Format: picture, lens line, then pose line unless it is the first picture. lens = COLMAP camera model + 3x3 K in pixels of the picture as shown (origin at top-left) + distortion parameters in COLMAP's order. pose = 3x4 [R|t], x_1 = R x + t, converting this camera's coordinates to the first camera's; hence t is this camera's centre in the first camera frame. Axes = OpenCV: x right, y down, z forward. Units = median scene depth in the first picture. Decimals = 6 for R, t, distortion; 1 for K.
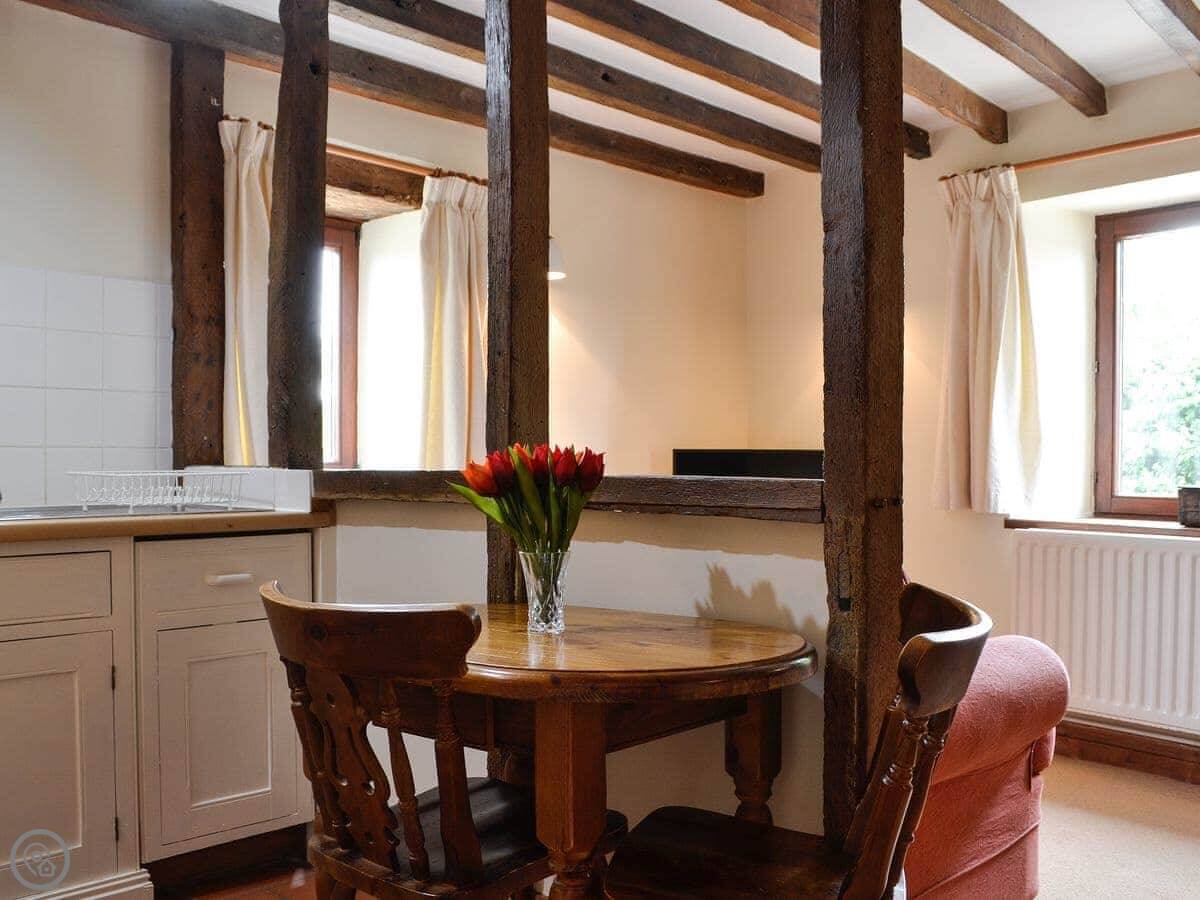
lens RADIAL K [[995.4, 0, 600.0], [0, 995.4, 450.0], [0, 0, 1]] dist [0.002910, -0.093806]
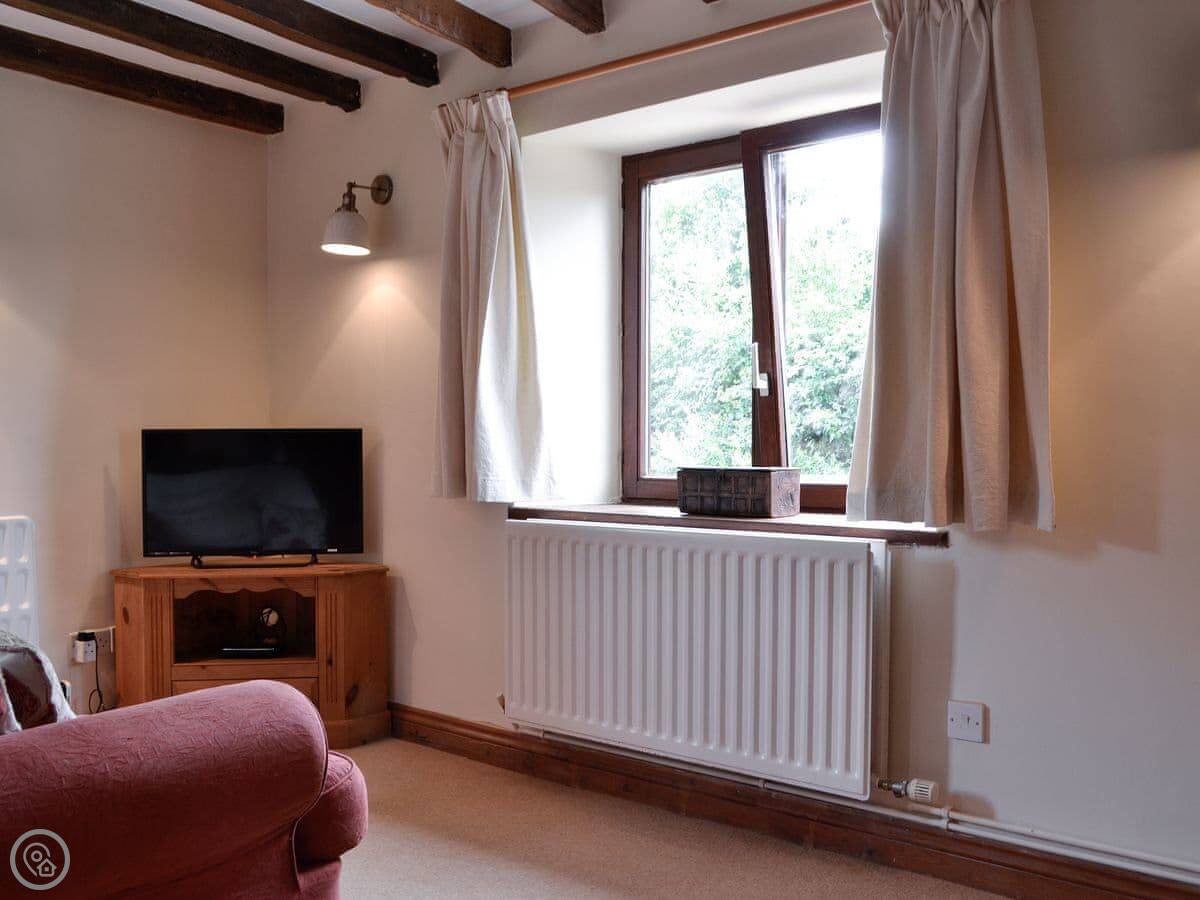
lens RADIAL K [[979.5, 0, 600.0], [0, 979.5, 450.0], [0, 0, 1]] dist [-0.056399, 0.003939]
pose [[0.982981, -0.014182, 0.183159, 0.329714], [0.011434, 0.999806, 0.016050, 0.007258], [-0.183351, -0.013683, 0.982952, 0.161240]]
